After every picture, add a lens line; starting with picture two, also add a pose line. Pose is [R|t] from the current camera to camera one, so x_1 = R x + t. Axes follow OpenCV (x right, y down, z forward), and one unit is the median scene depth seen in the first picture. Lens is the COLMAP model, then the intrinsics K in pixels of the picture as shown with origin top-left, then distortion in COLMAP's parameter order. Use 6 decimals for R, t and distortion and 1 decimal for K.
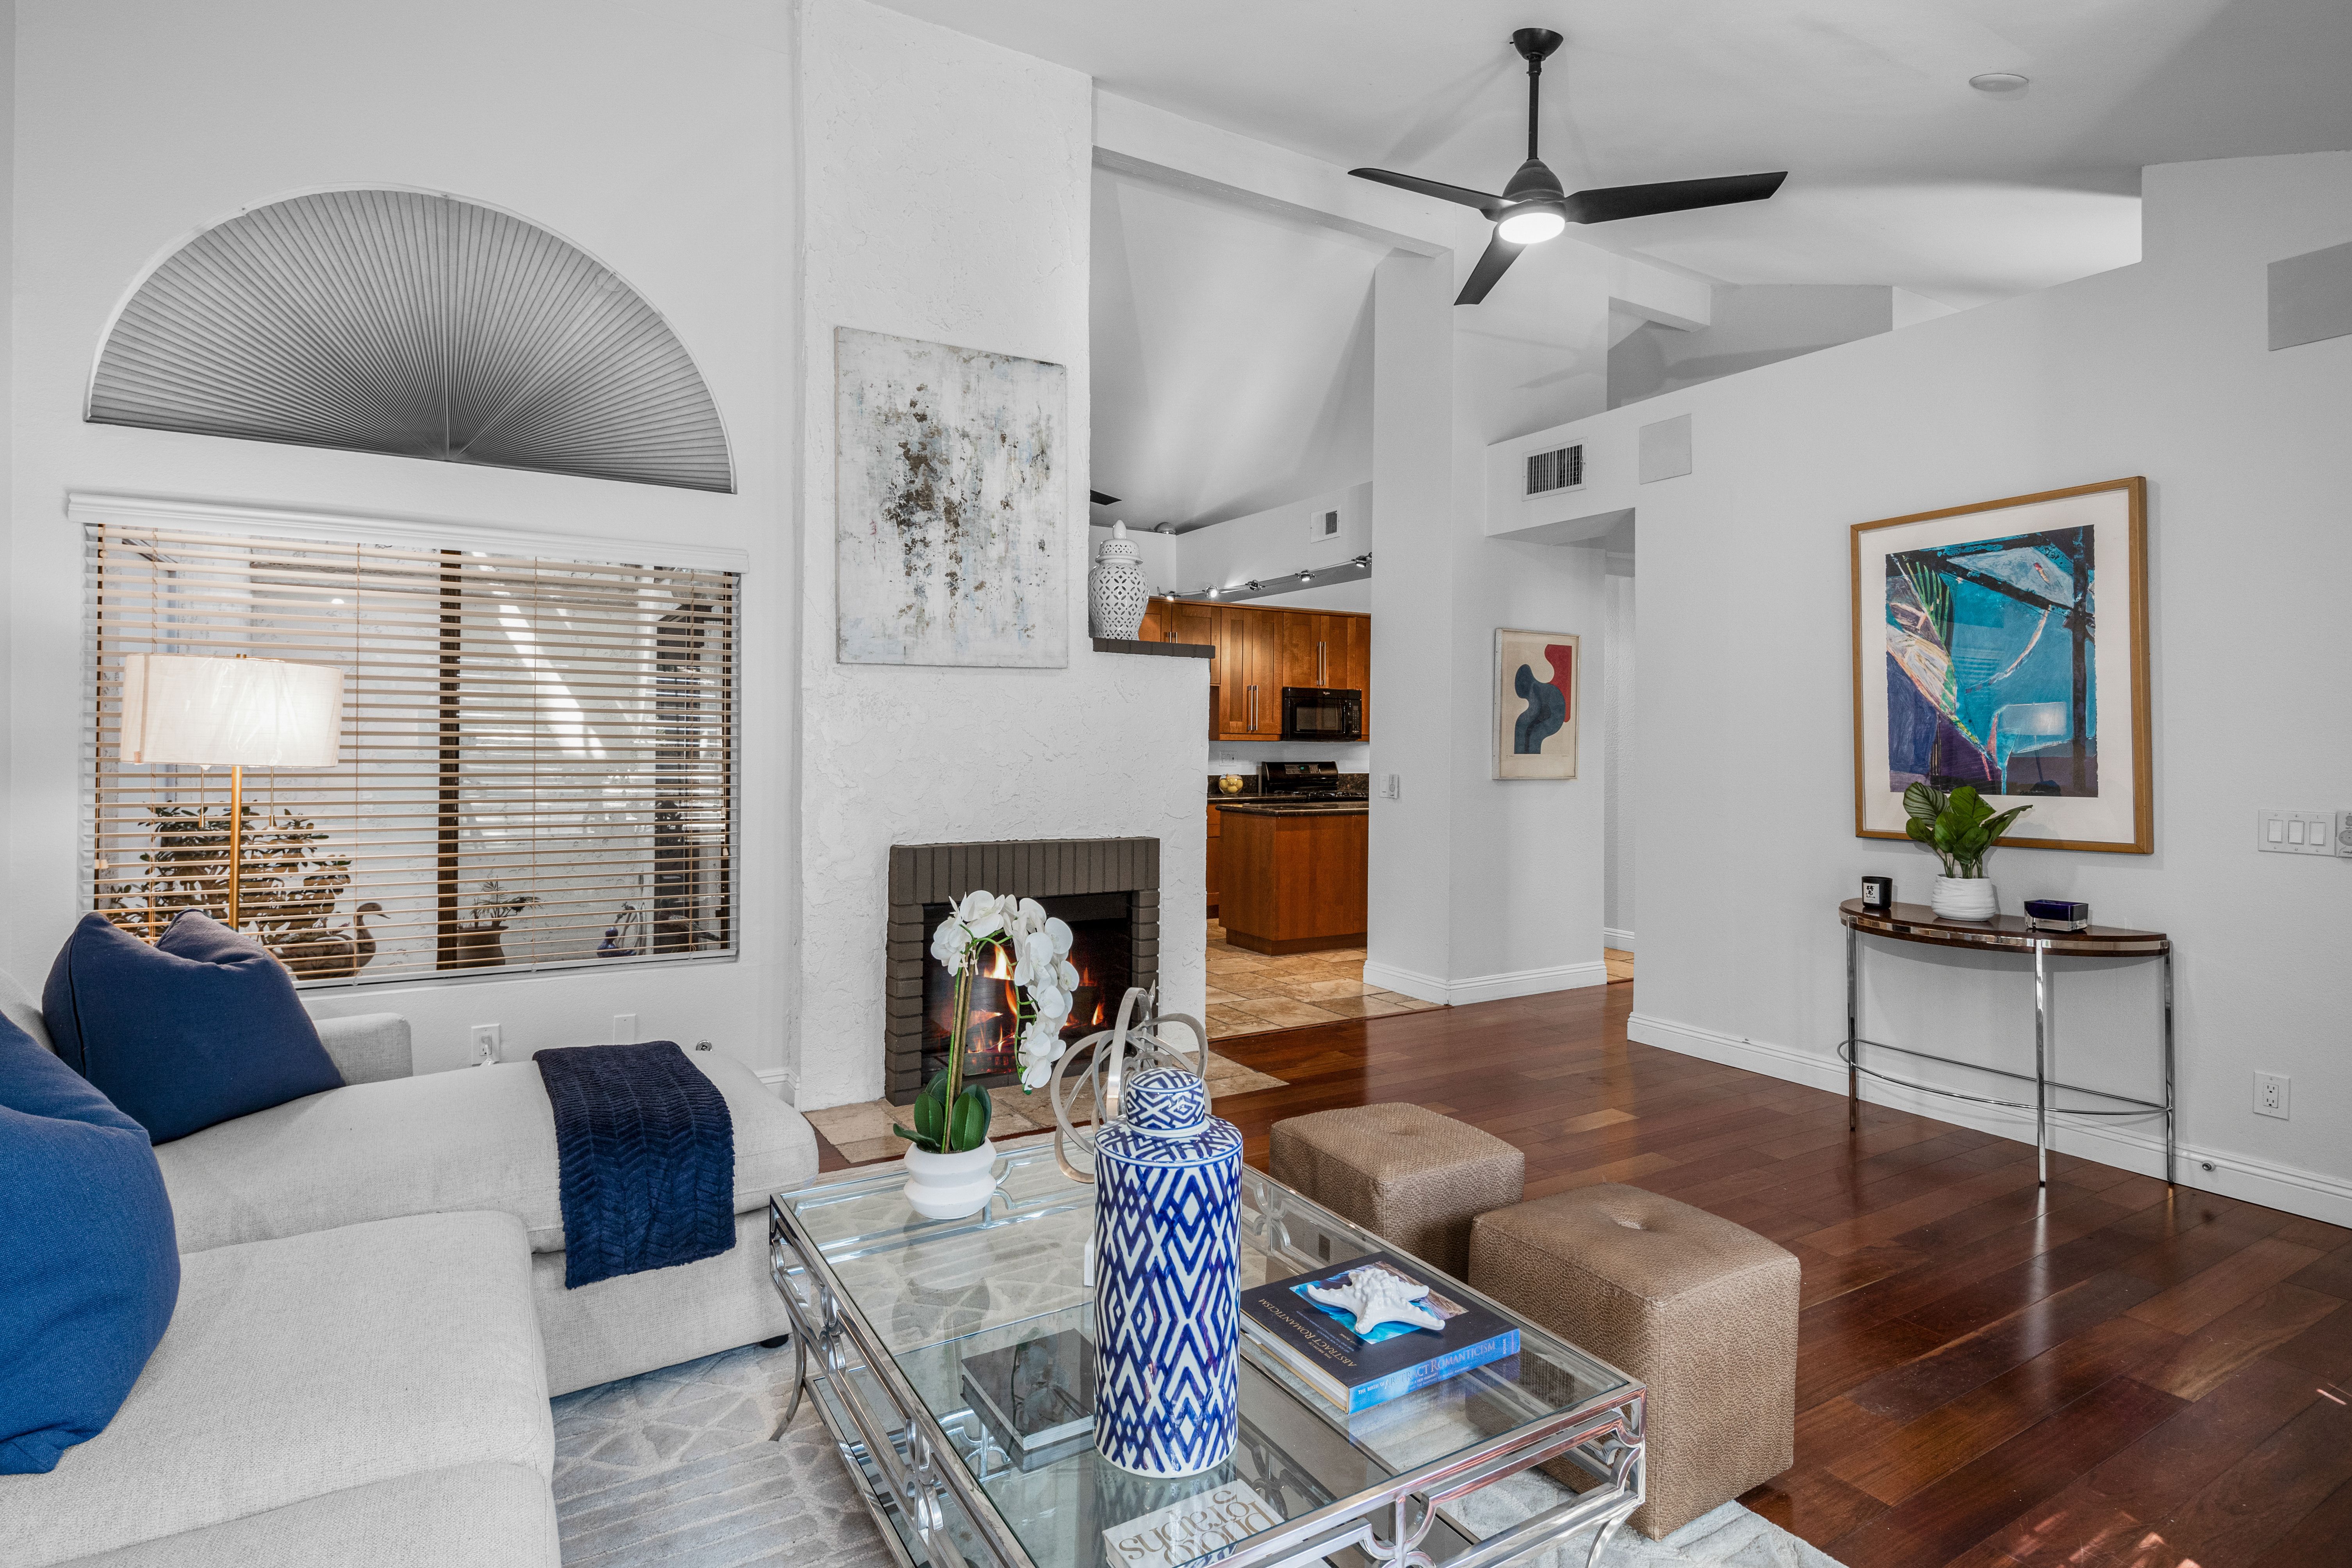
lens RADIAL K [[1188.3, 0, 1141.8], [0, 1188.3, 739.6], [0, 0, 1]] dist [-0.002542, -0.000356]
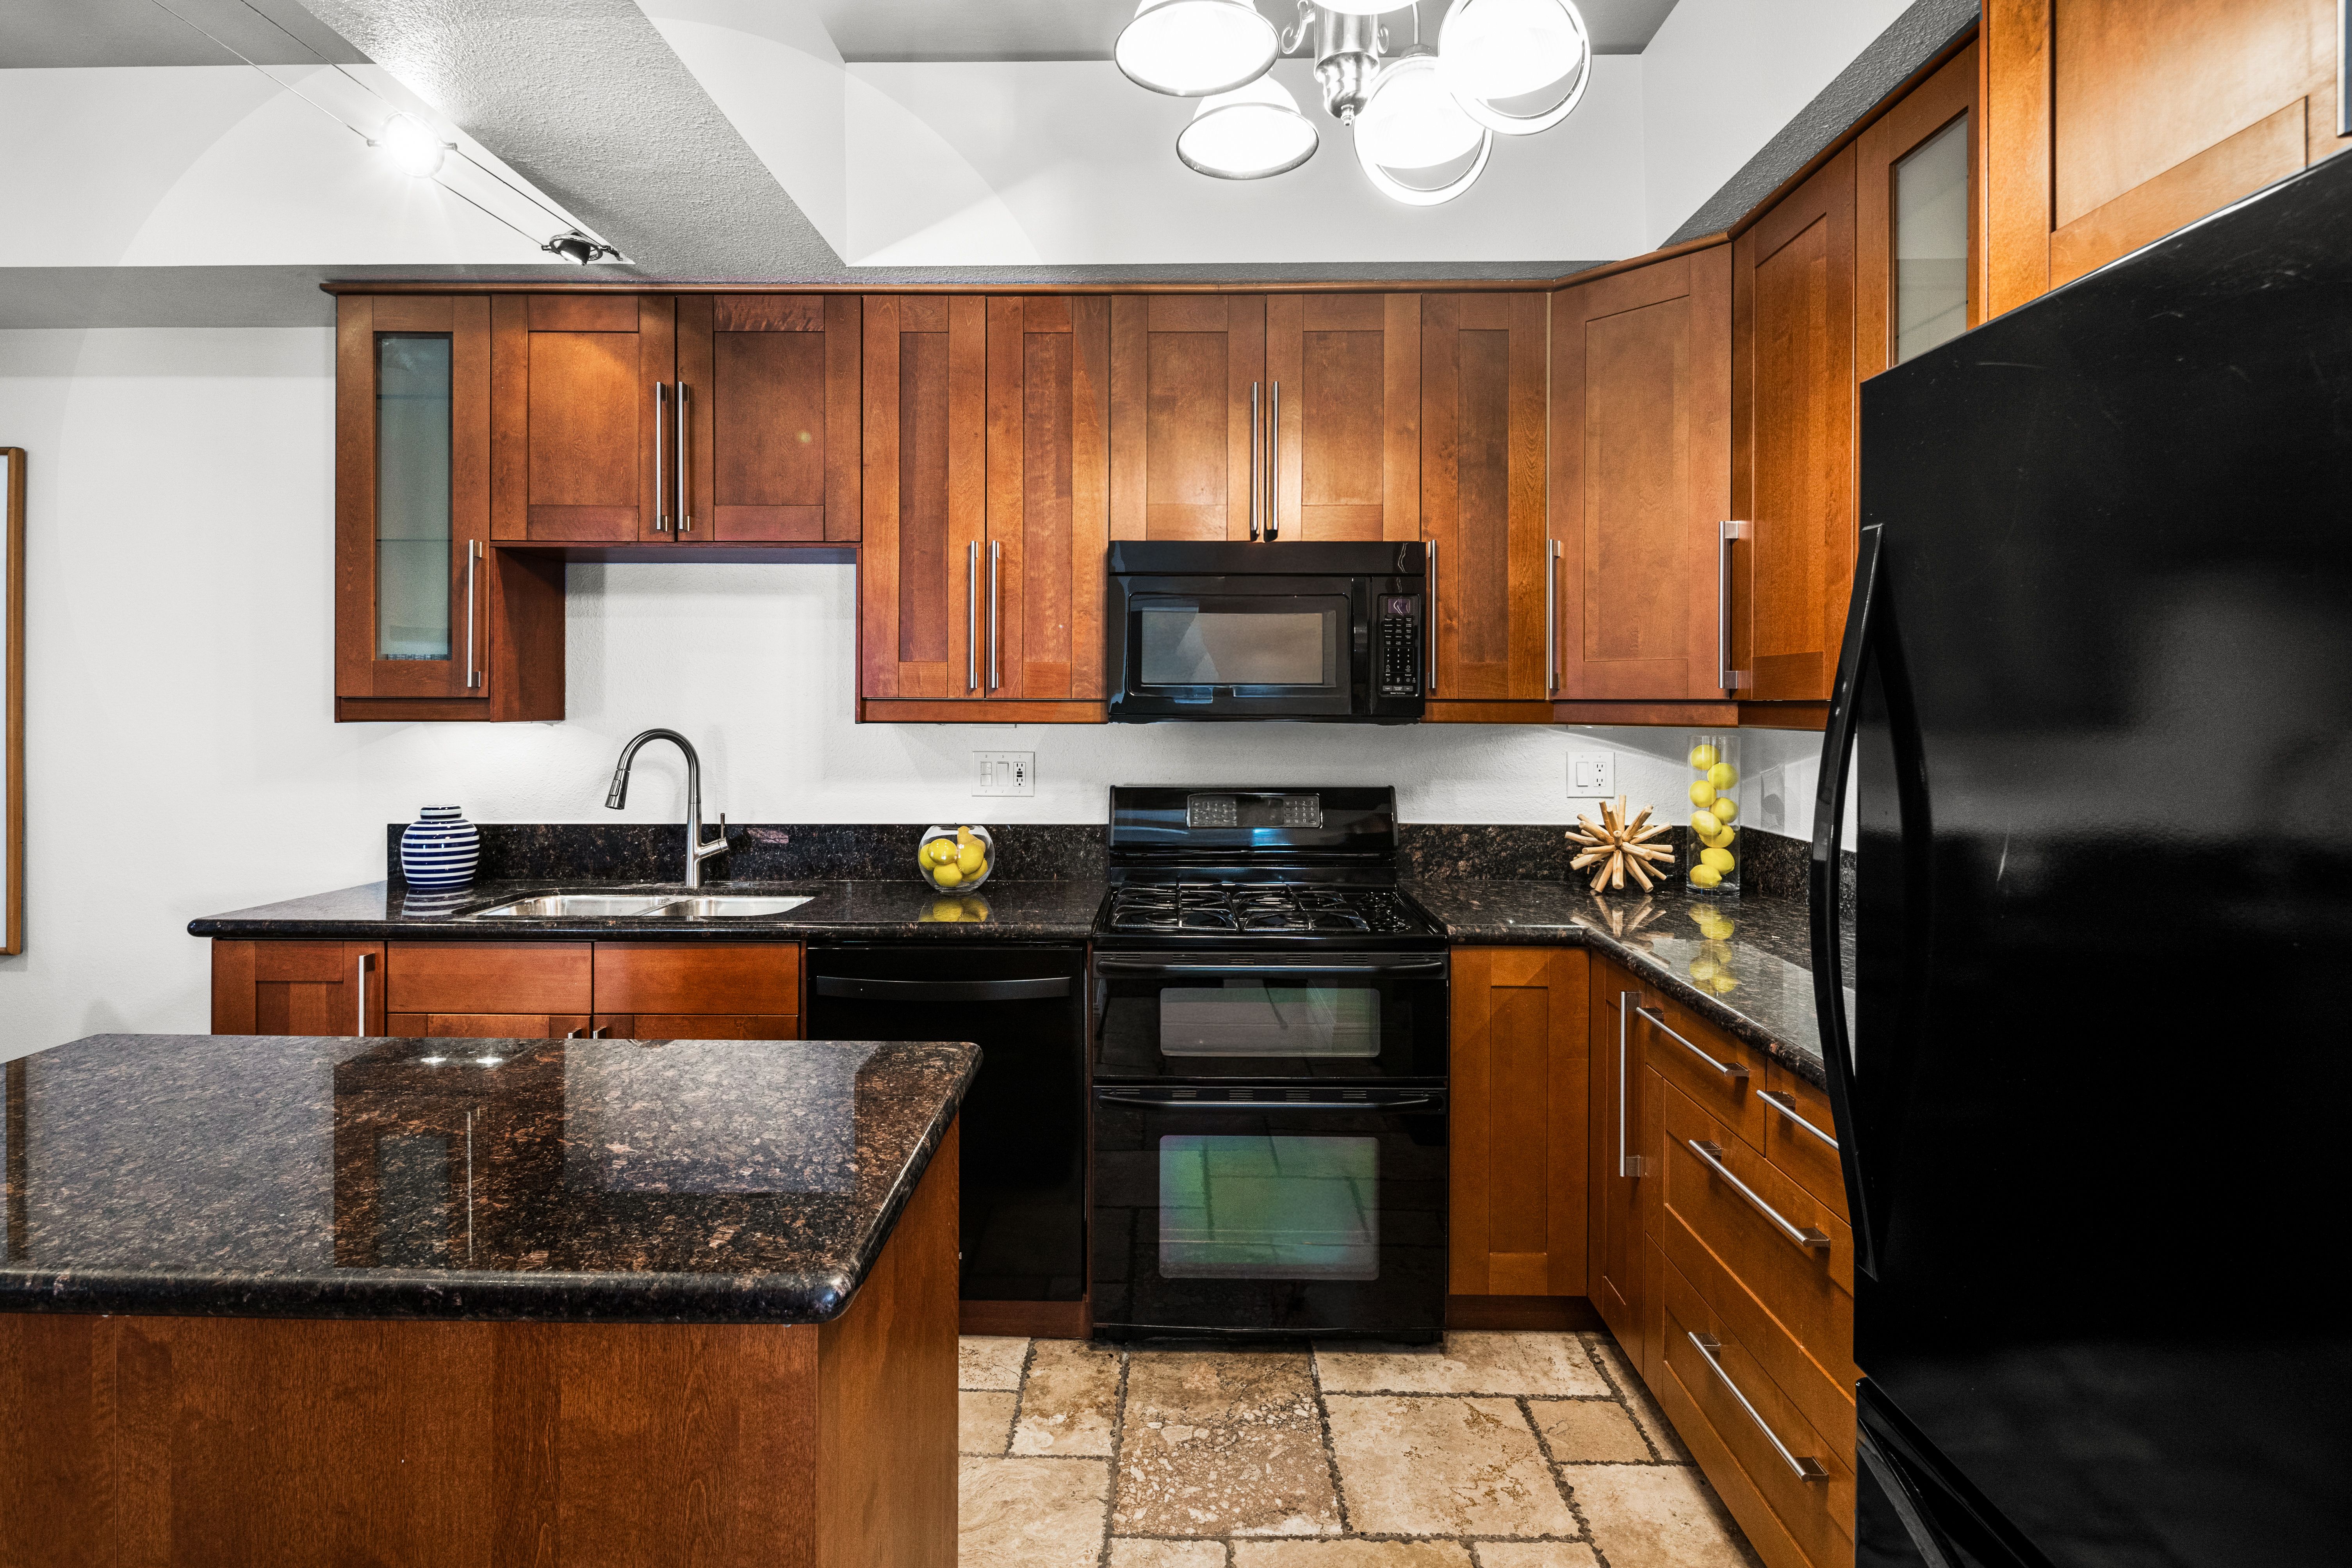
lens RADIAL K [[1154.8, 0, 1170.8], [0, 1154.8, 706.9], [0, 0, 1]] dist [-0.001377, -0.000366]
pose [[0.857001, -0.000851, -0.515314, 0.597193], [0.003374, 0.999986, 0.003961, -0.009351], [0.515304, -0.005133, 0.856992, 1.594510]]
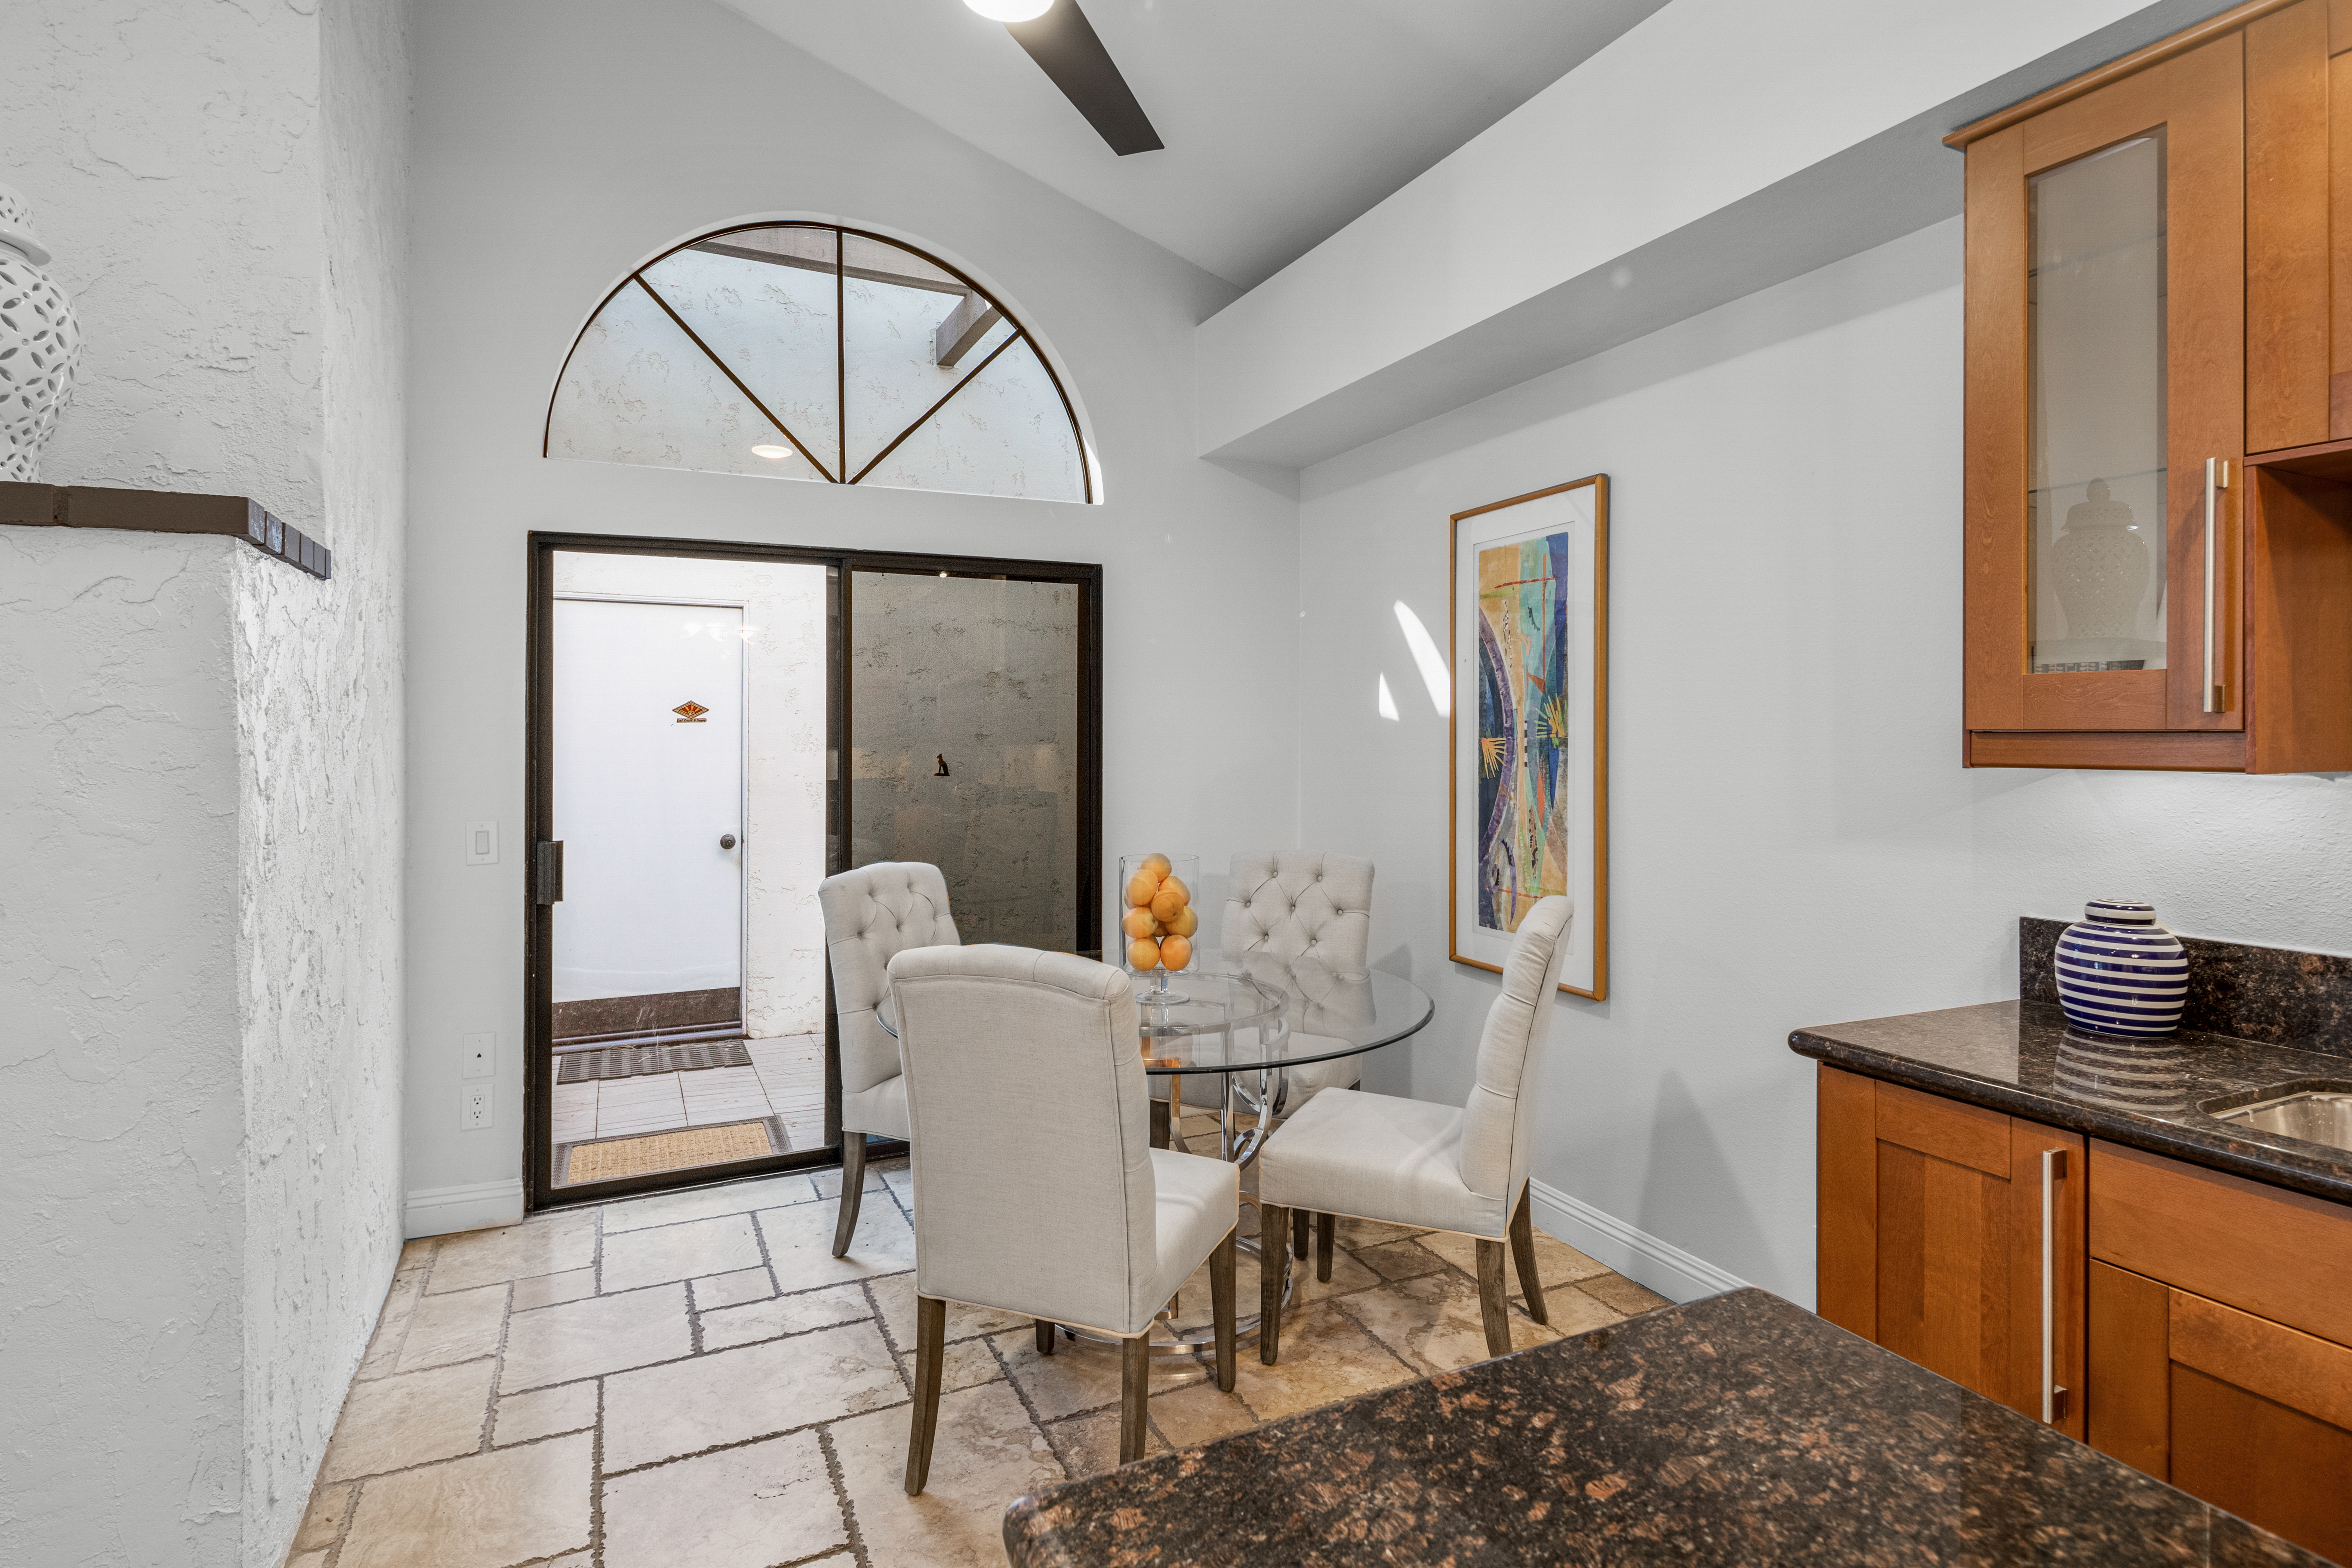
lens RADIAL K [[1202.7, 0, 1177.6], [0, 1202.7, 728.0], [0, 0, 1]] dist [0.000321, -0.001090]
pose [[-0.075906, -0.010146, -0.997063, 0.354767], [0.001131, 0.999947, -0.010261, -0.010534], [0.997114, -0.001907, -0.075890, 1.639691]]
